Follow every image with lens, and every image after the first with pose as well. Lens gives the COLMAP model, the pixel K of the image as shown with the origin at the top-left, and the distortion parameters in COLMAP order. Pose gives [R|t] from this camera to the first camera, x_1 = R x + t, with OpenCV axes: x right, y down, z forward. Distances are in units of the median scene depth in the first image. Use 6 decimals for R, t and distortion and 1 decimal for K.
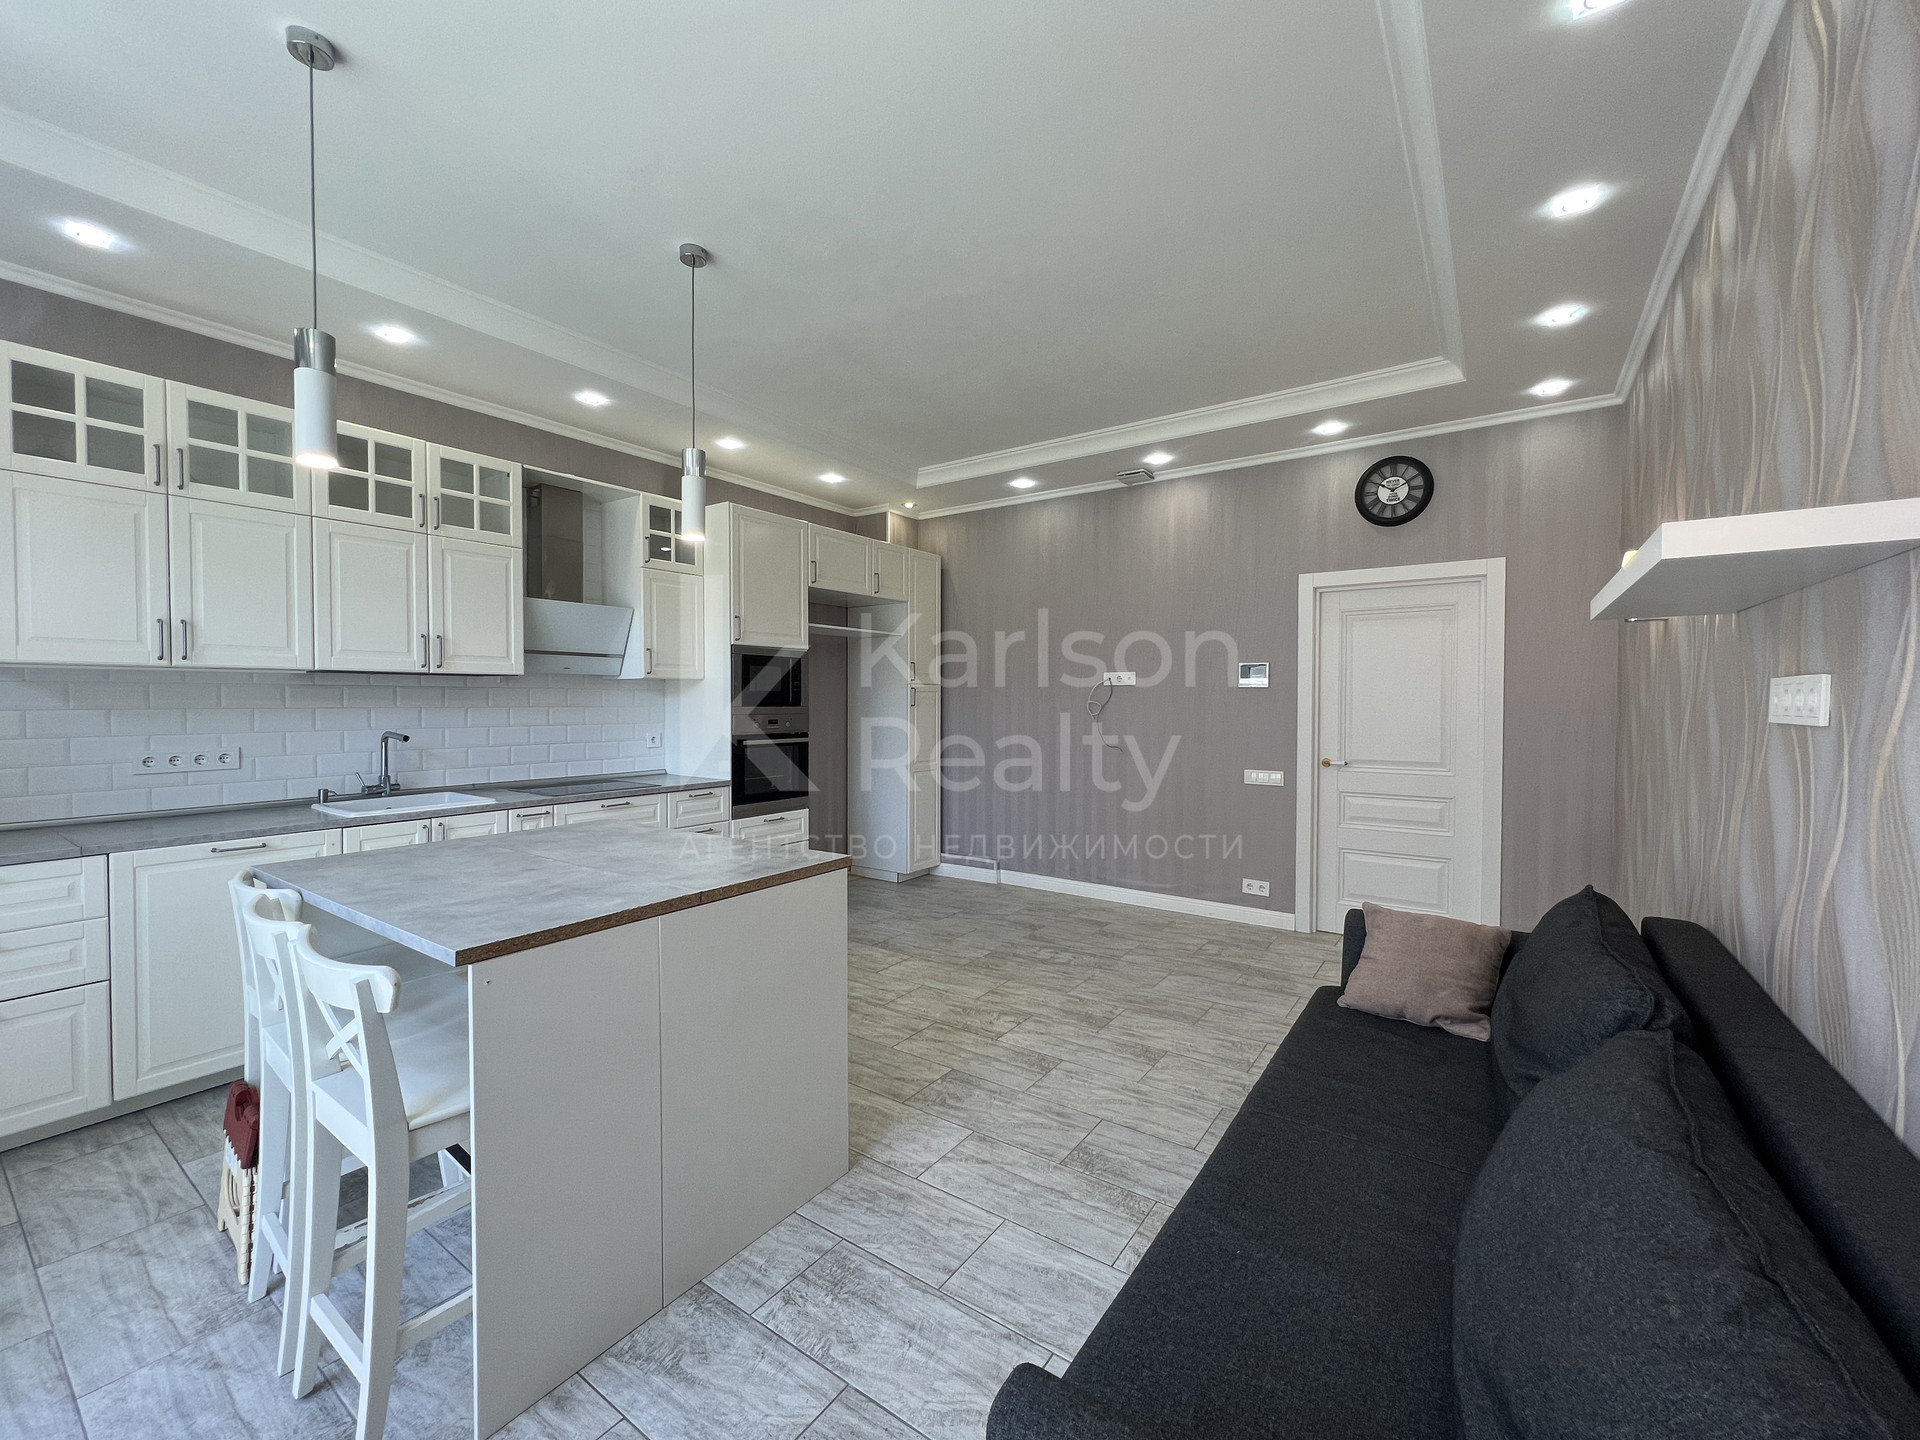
lens RADIAL K [[778.2, 0, 960.6], [0, 778.2, 713.4], [0, 0, 1]] dist [-0.004419, 0.001539]
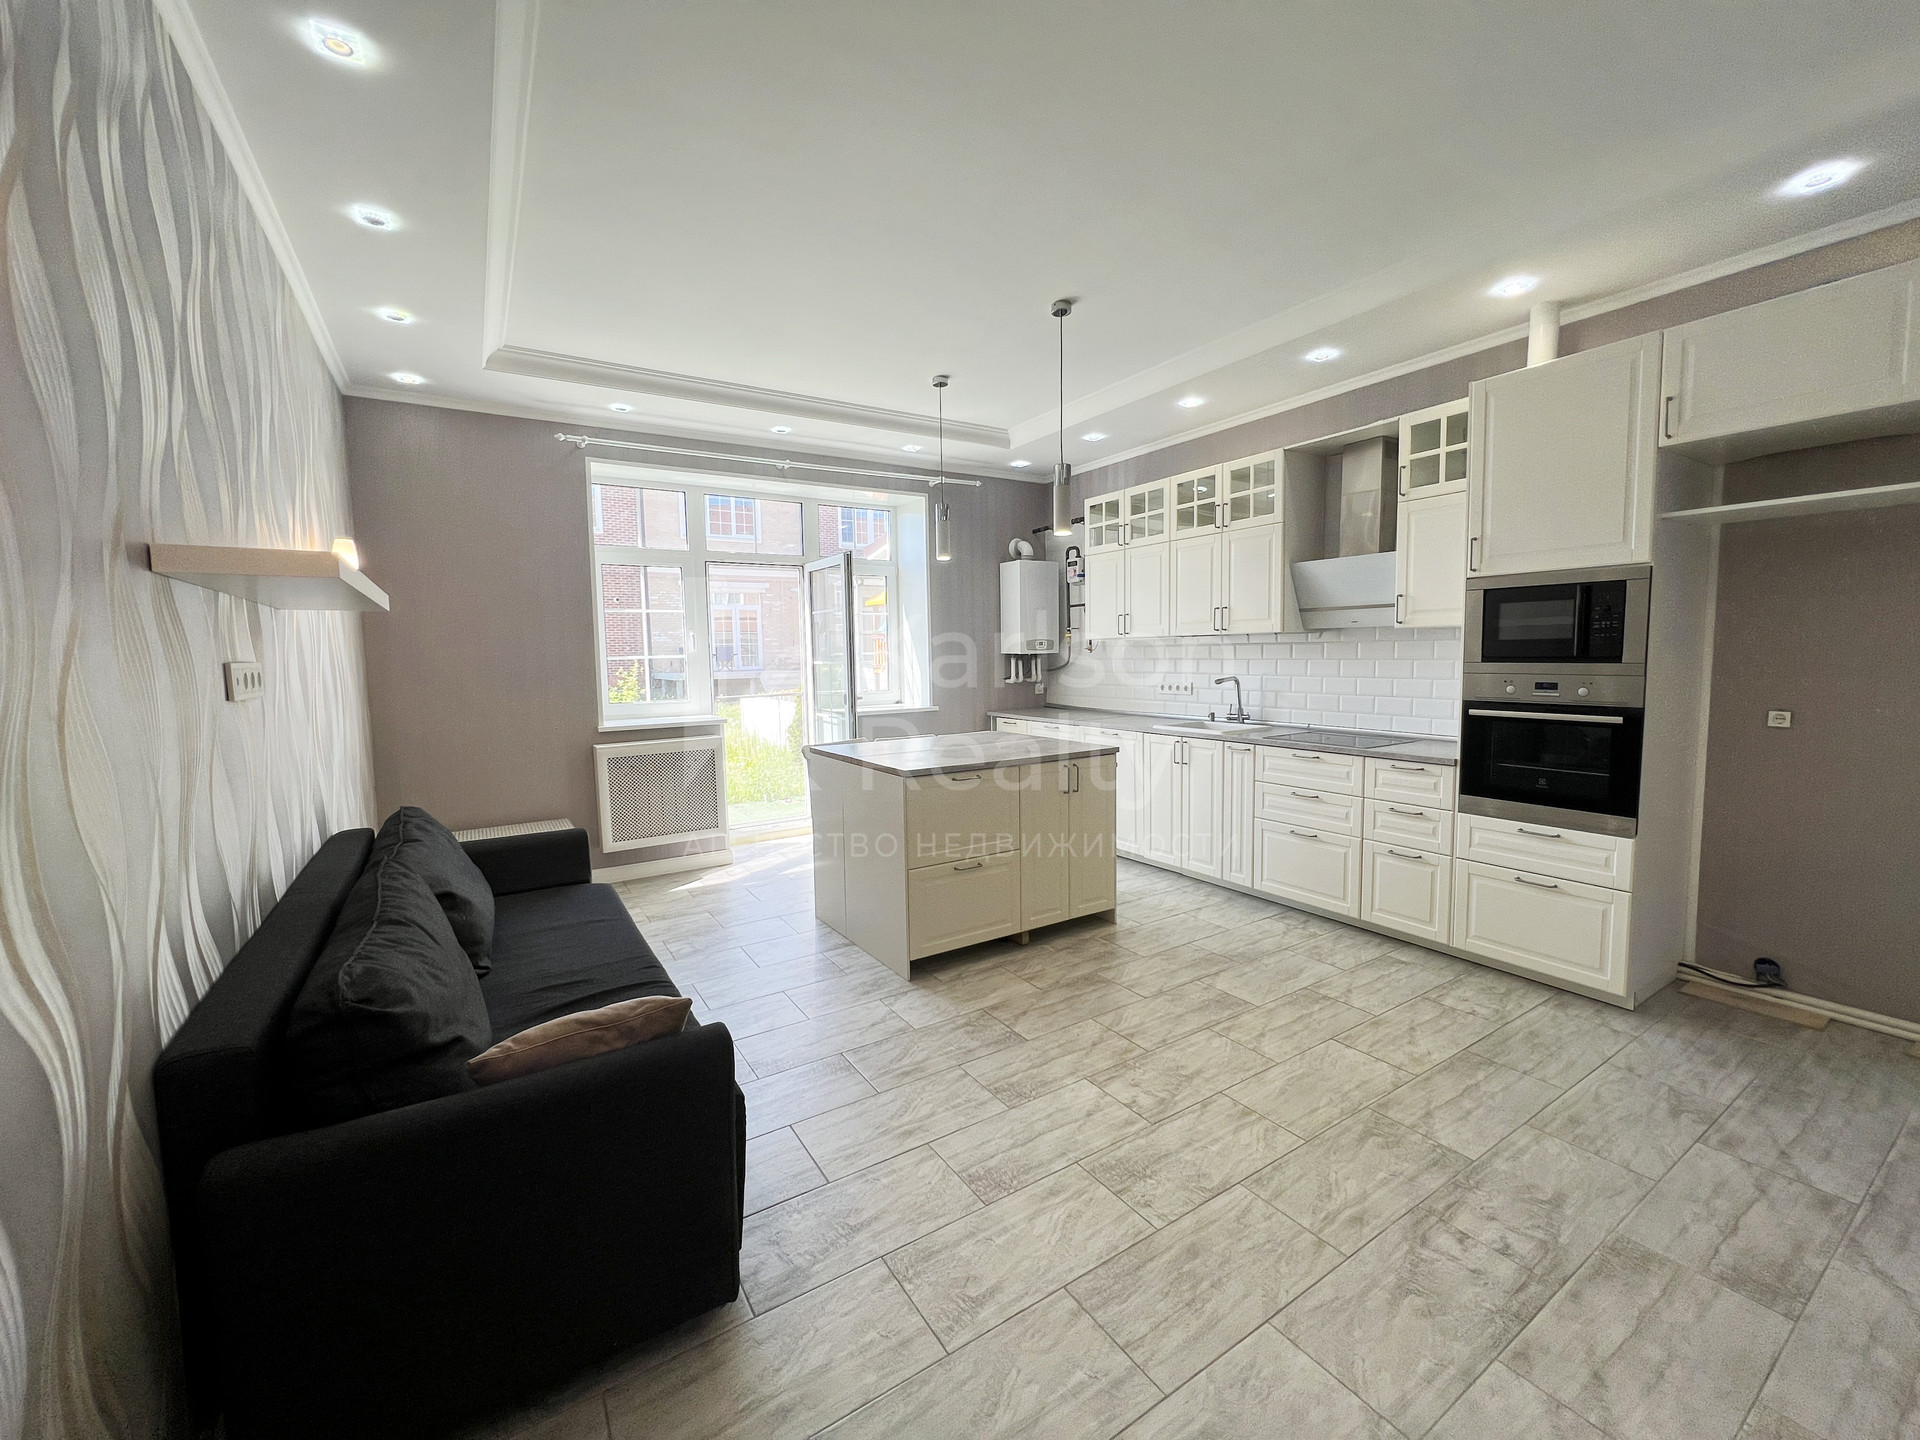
lens RADIAL K [[778.2, 0, 952.0], [0, 778.2, 707.9], [0, 0, 1]] dist [-0.004419, 0.001539]
pose [[-0.395275, 0.069712, -0.915914, 0.716759], [0.000293, 0.997126, 0.075766, -0.025112], [0.918563, 0.029680, -0.394159, 1.032995]]
